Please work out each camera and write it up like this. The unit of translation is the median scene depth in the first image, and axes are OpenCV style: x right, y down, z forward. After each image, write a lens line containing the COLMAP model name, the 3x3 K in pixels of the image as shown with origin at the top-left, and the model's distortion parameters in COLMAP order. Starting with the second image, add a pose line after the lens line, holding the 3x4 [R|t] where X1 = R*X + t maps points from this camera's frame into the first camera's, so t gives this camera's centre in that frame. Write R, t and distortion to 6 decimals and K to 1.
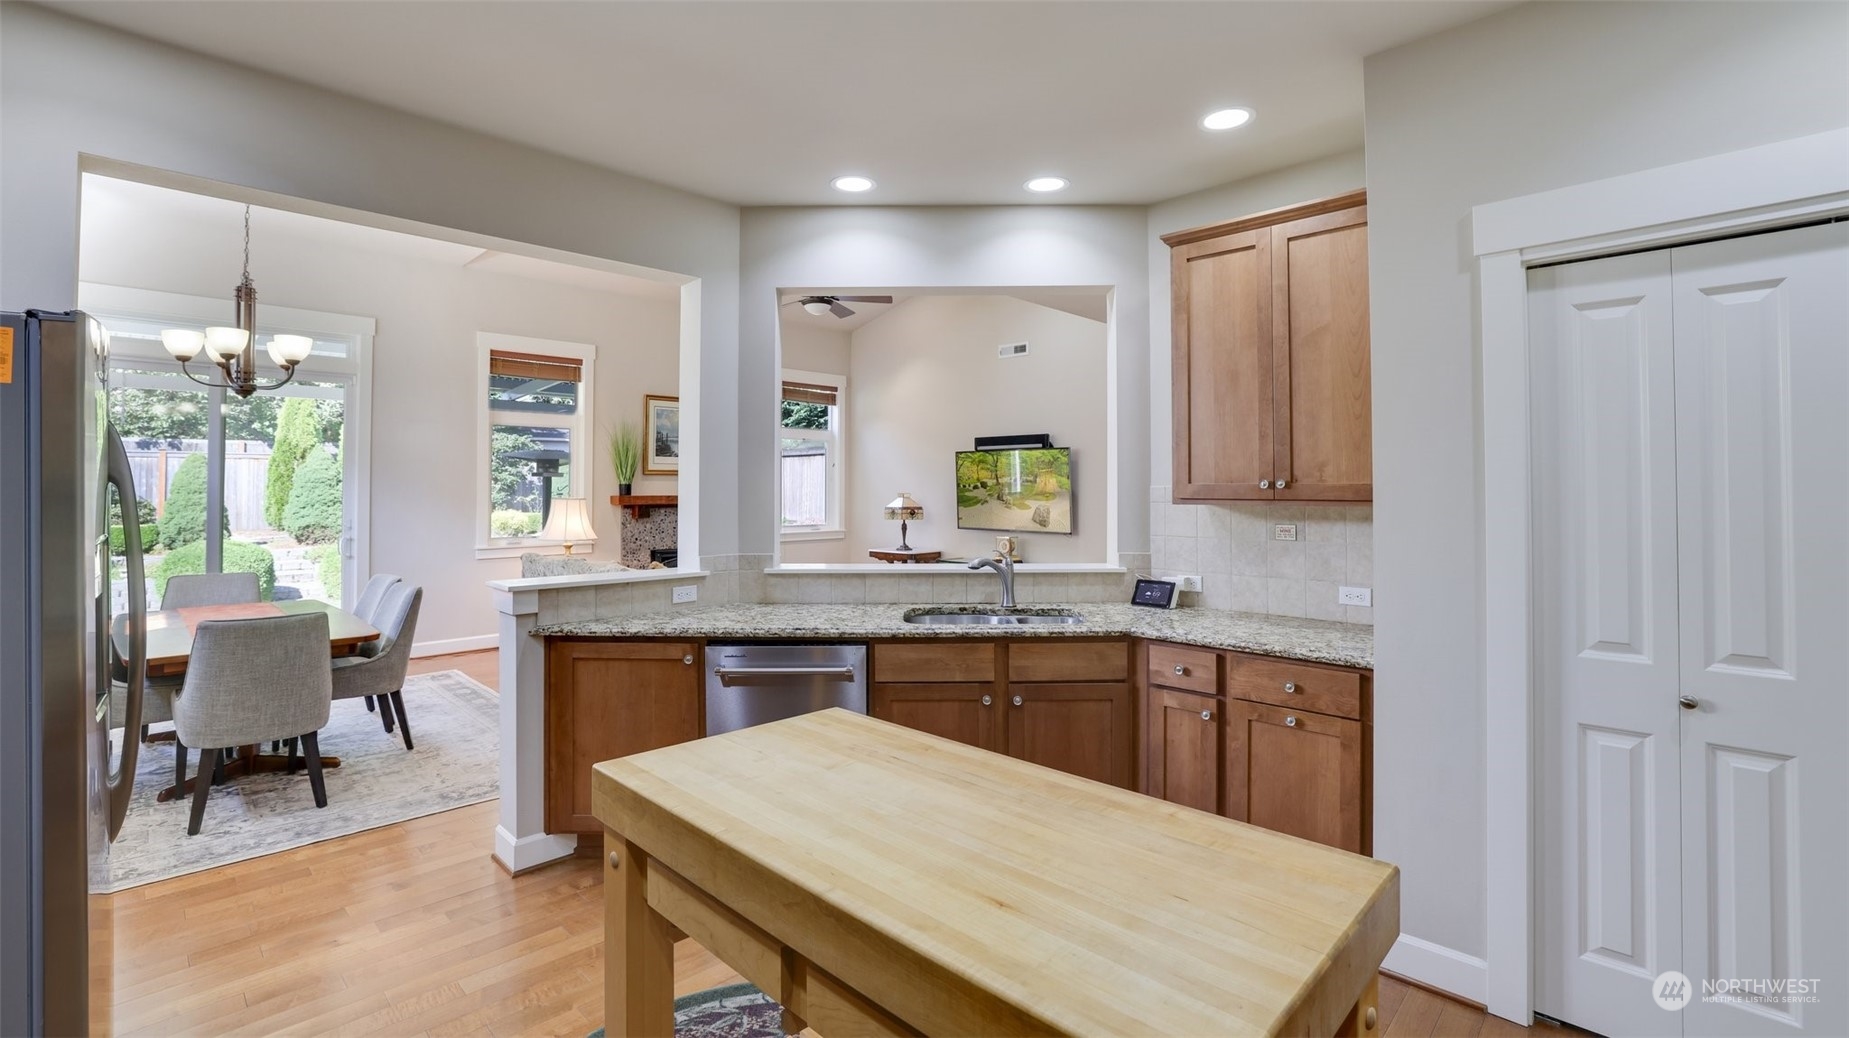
lens RADIAL K [[795.2, 0, 913.1], [0, 795.2, 467.5], [0, 0, 1]] dist [-0.041251, 0.011880]
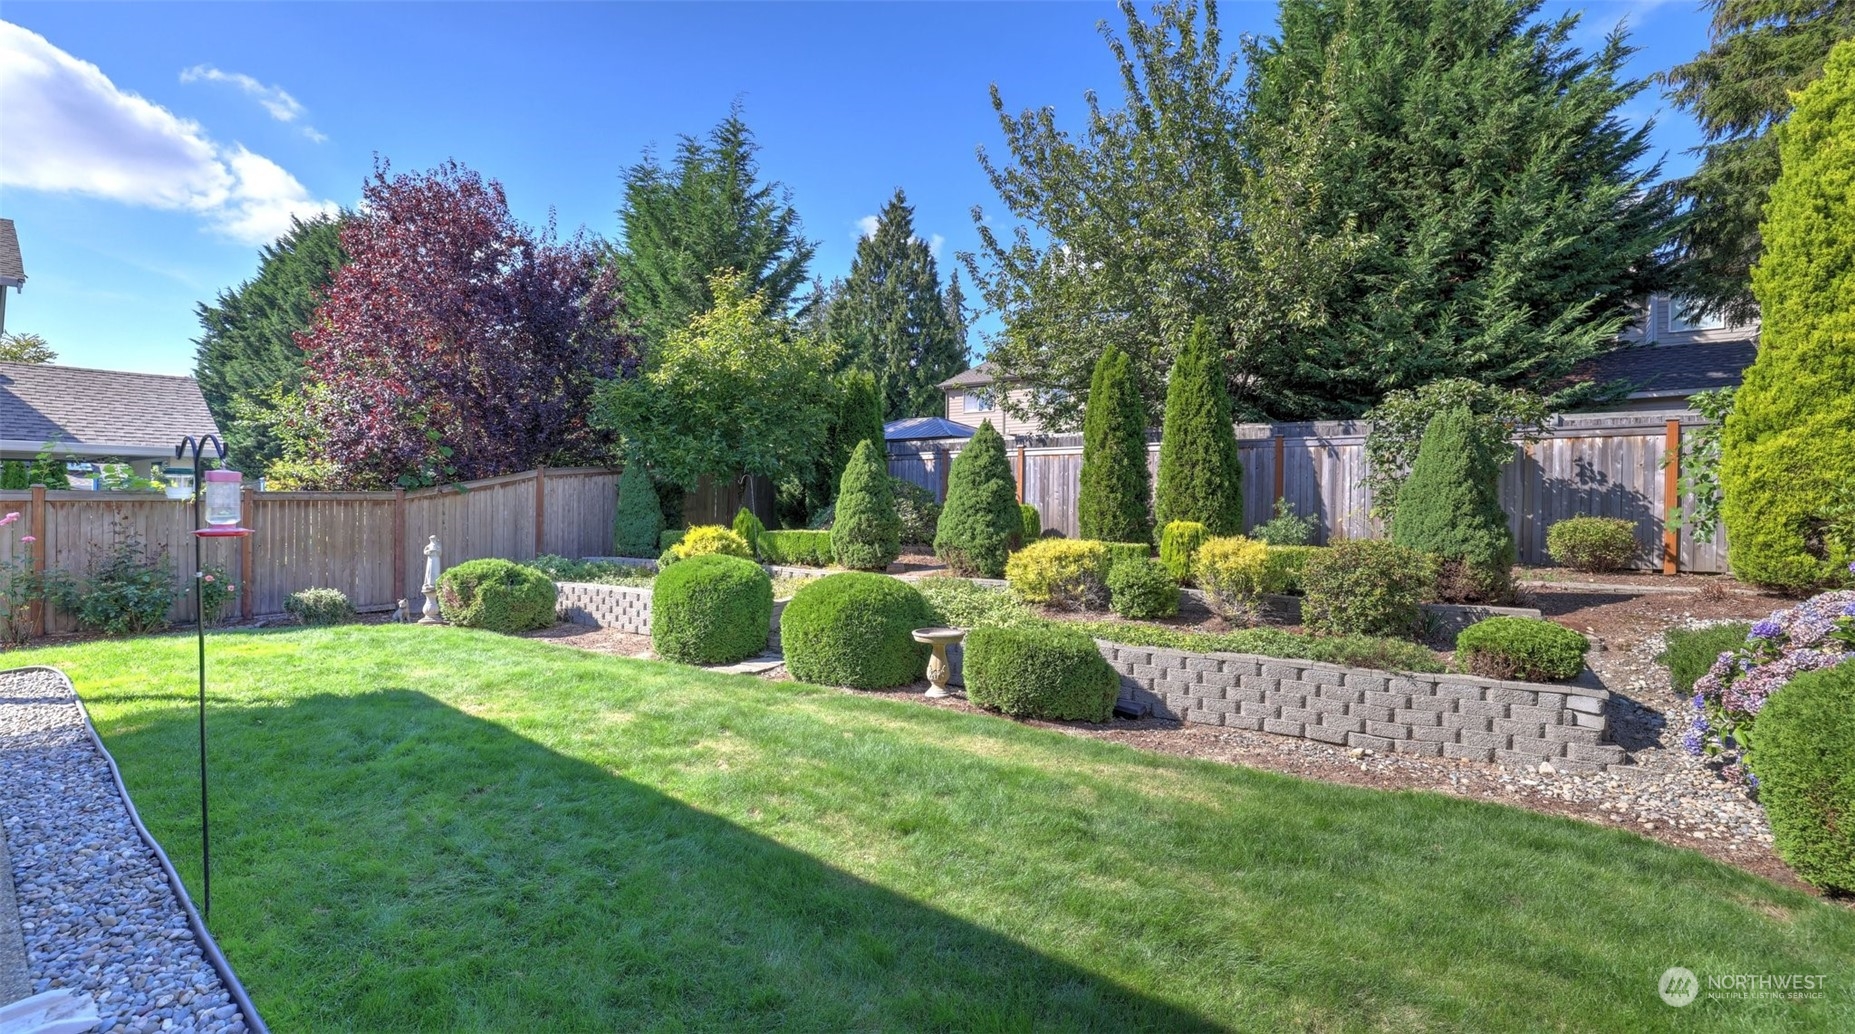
lens RADIAL K [[804.3, 0, 899.9], [0, 804.3, 508.6], [0, 0, 1]] dist [-0.025660, 0.001818]
pose [[0.104117, 0.015067, -0.994451, -0.210583], [0.014149, 0.999762, 0.016629, 0.061831], [0.994464, -0.015802, 0.103879, 1.682509]]
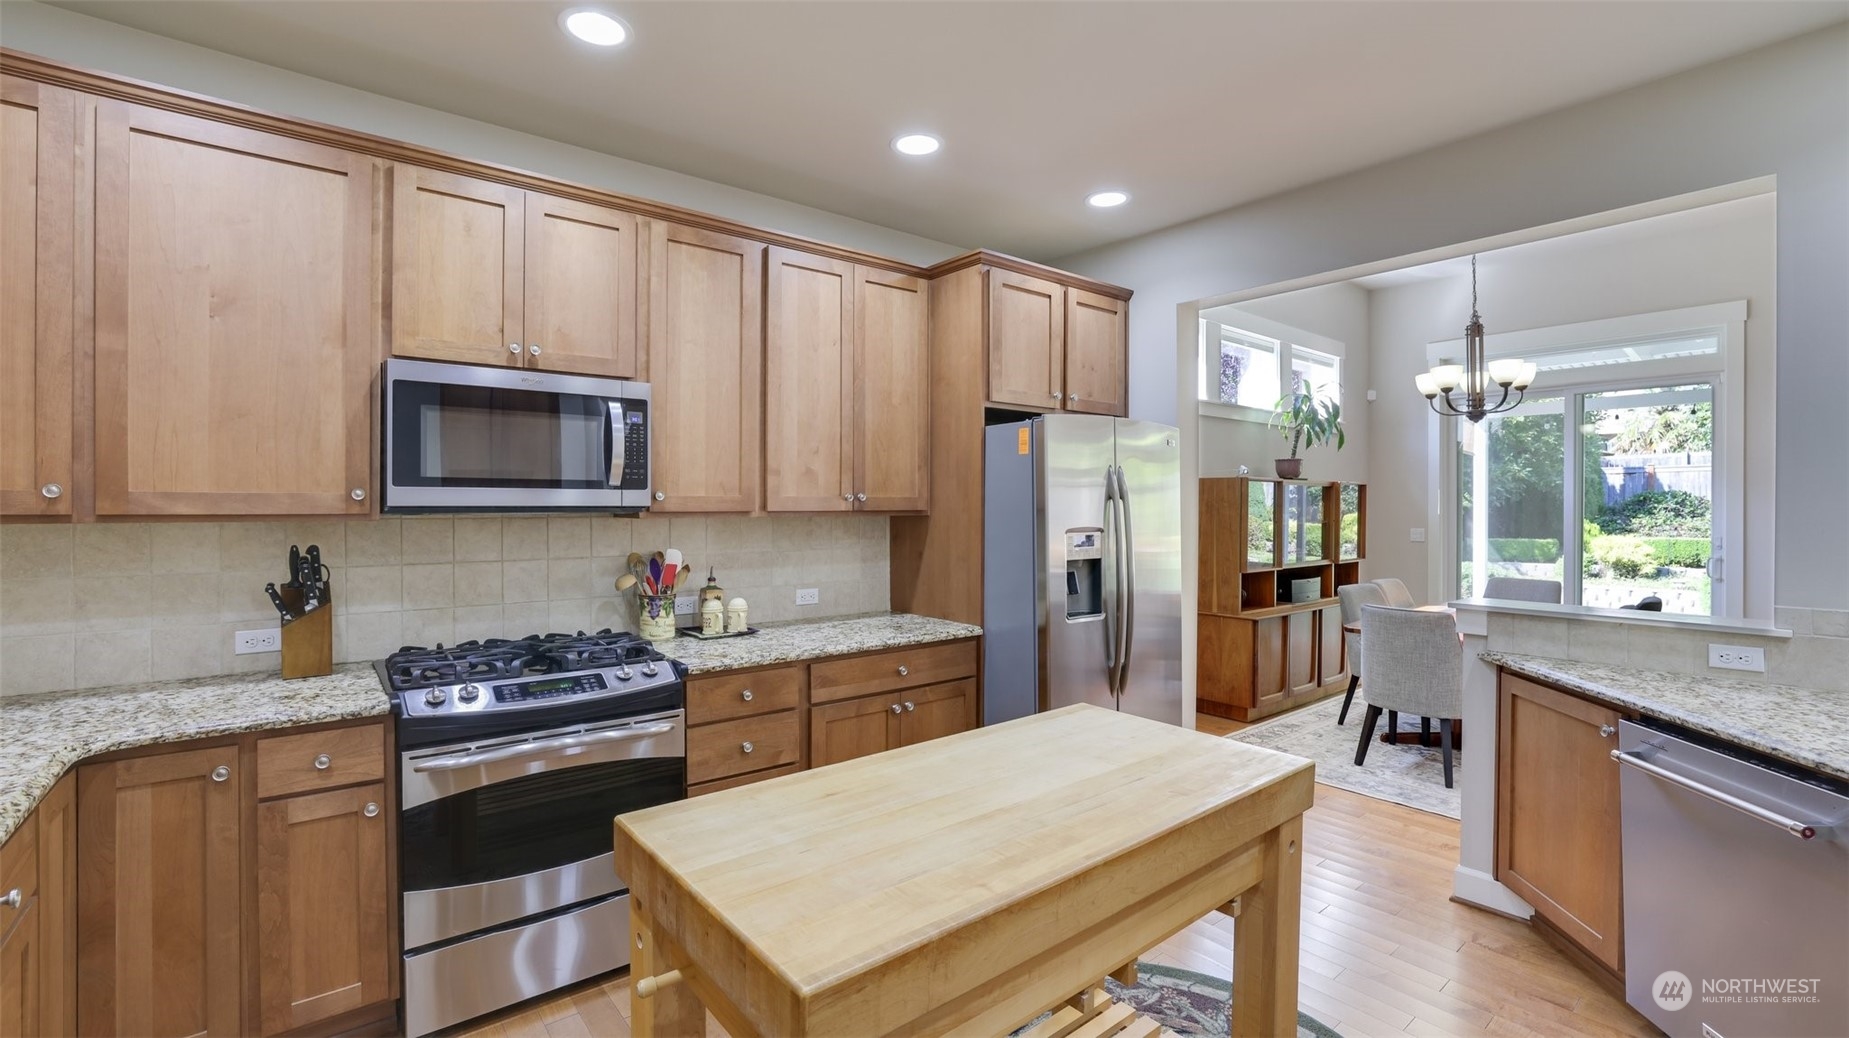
lens RADIAL K [[795.2, 0, 920.4], [0, 795.2, 509.1], [0, 0, 1]] dist [-0.041251, 0.011880]
pose [[-0.111186, 0.008341, -0.993765, 0.186020], [0.027834, 0.999599, 0.005275, 0.004433], [0.993410, -0.027074, -0.111374, 0.163716]]
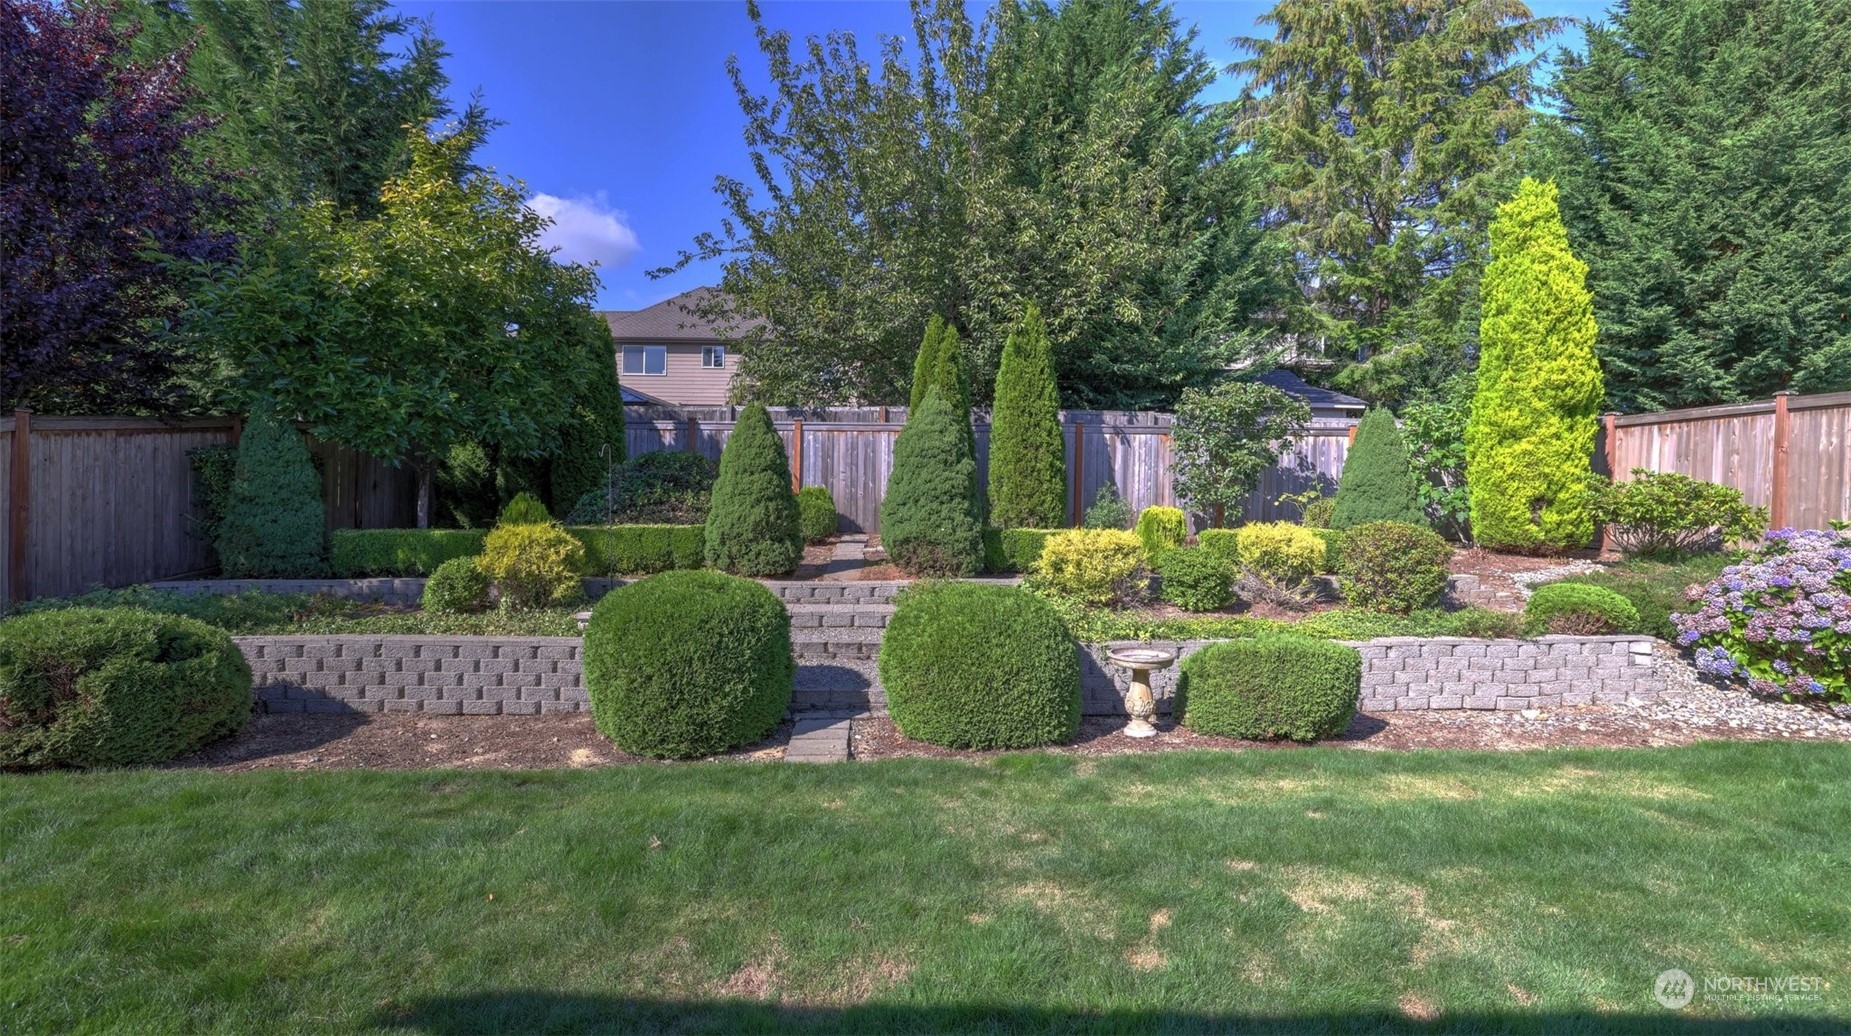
lens RADIAL K [[796.0, 0, 919.4], [0, 796.0, 509.1], [0, 0, 1]] dist [-0.041251, 0.011880]
pose [[0.696158, 0.035928, -0.716989, -0.733041], [0.000861, 0.998704, 0.050881, 0.051722], [0.717888, -0.036038, 0.695225, 1.193362]]
